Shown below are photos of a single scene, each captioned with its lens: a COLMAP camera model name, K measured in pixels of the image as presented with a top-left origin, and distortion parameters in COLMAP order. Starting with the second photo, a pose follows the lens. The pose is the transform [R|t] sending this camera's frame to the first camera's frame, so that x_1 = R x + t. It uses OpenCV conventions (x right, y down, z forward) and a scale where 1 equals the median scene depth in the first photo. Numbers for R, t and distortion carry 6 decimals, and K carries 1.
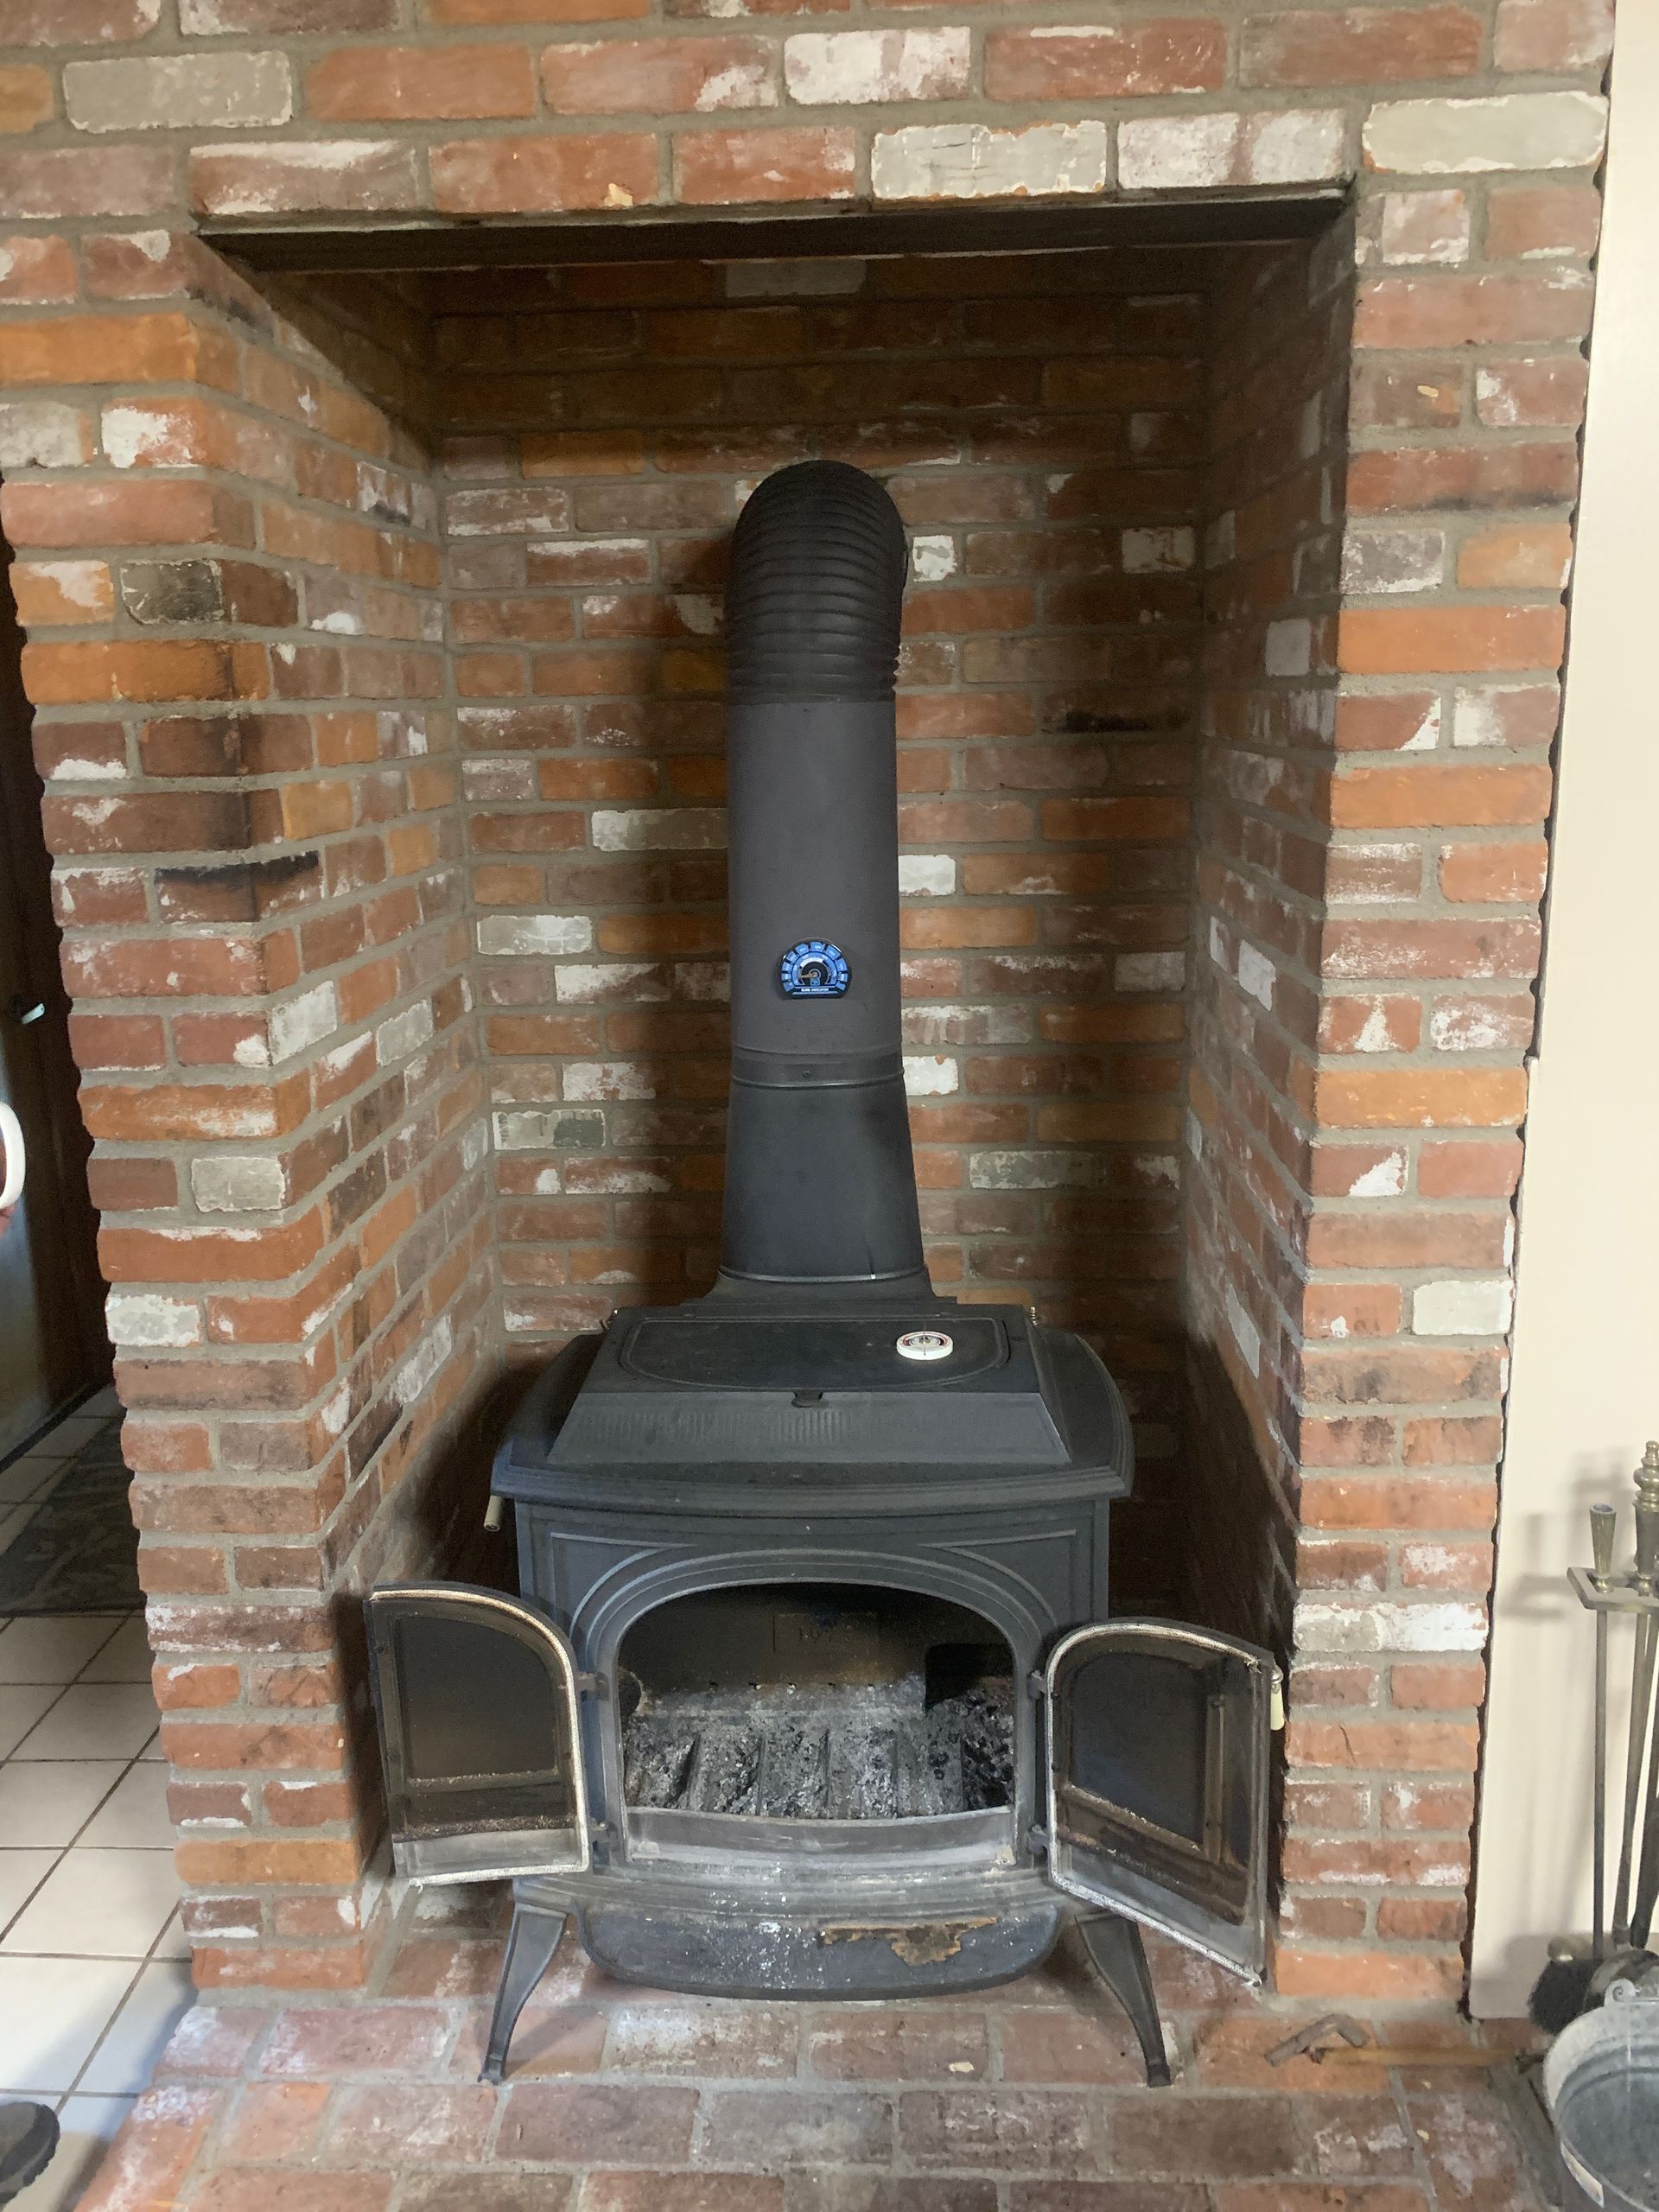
lens RADIAL K [[1739.6, 0, 738.5], [0, 1739.6, 867.0], [0, 0, 1]] dist [0.053603, -0.046522]
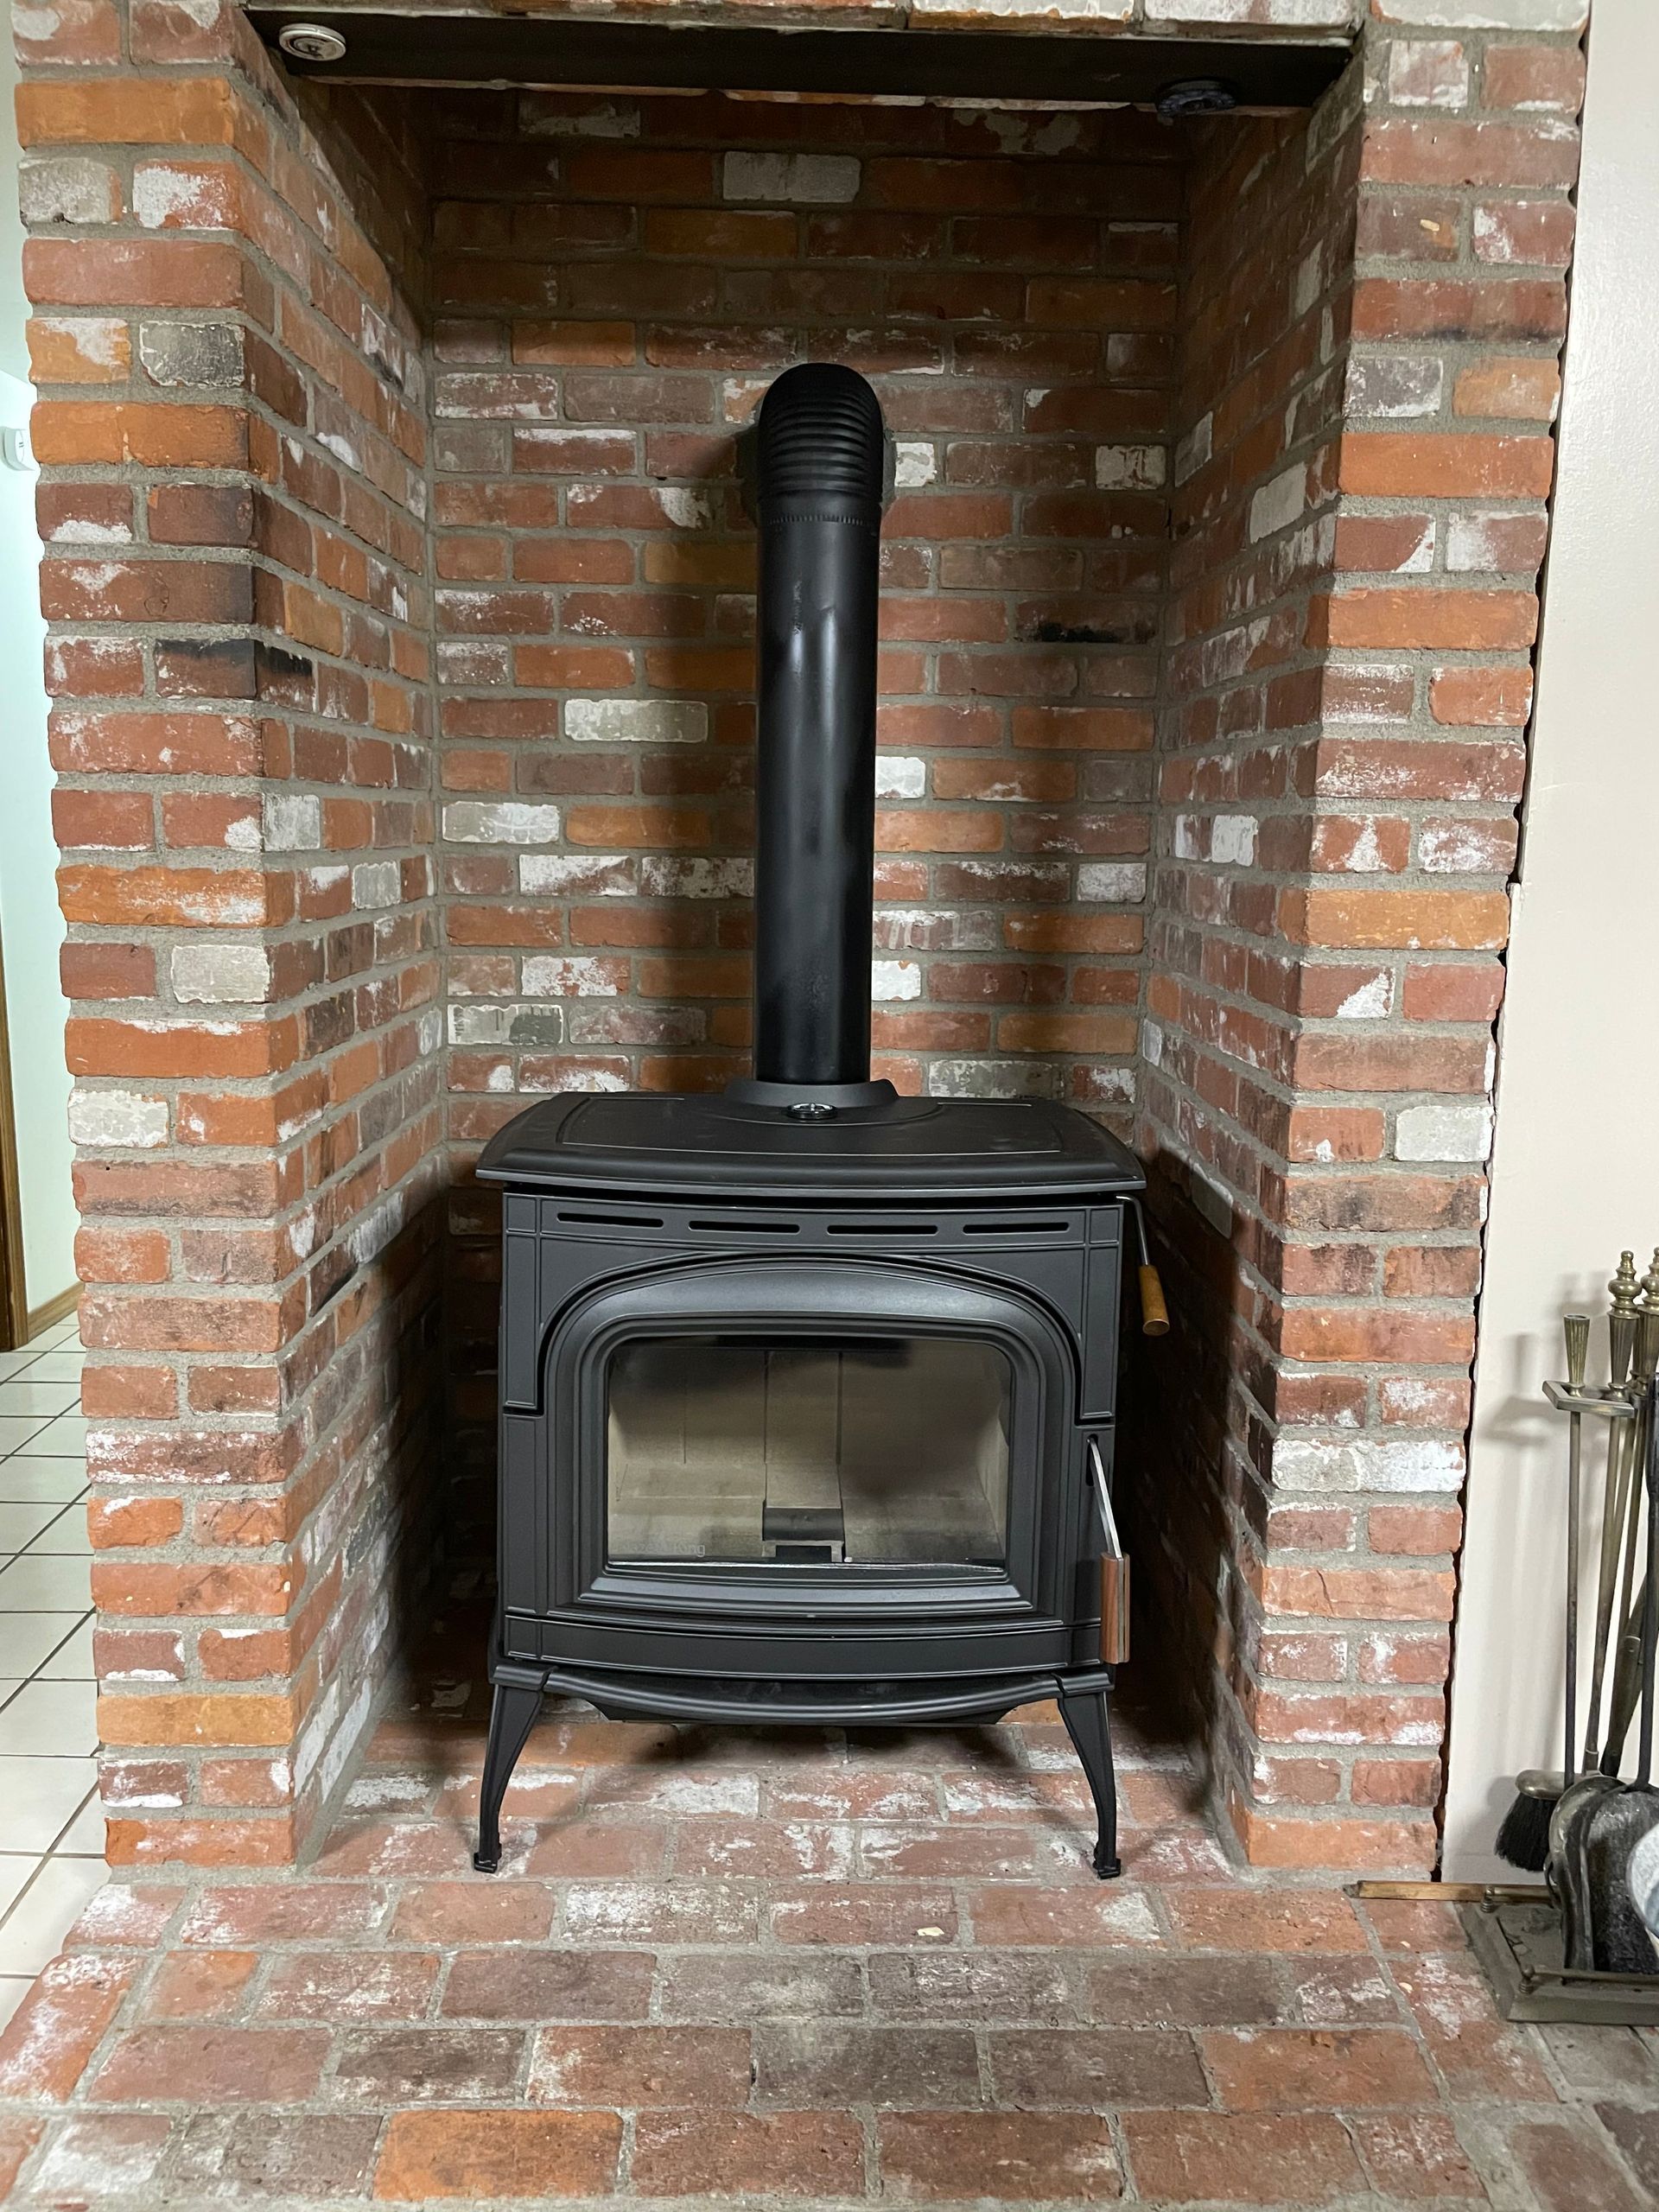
lens RADIAL K [[1739.6, 0, 720.0], [0, 1739.6, 915.3], [0, 0, 1]] dist [0.053603, -0.046522]
pose [[0.996569, 0.041465, 0.071628, -0.080427], [-0.035424, 0.995867, -0.083634, 0.220268], [-0.074800, 0.080809, 0.993919, 0.015218]]
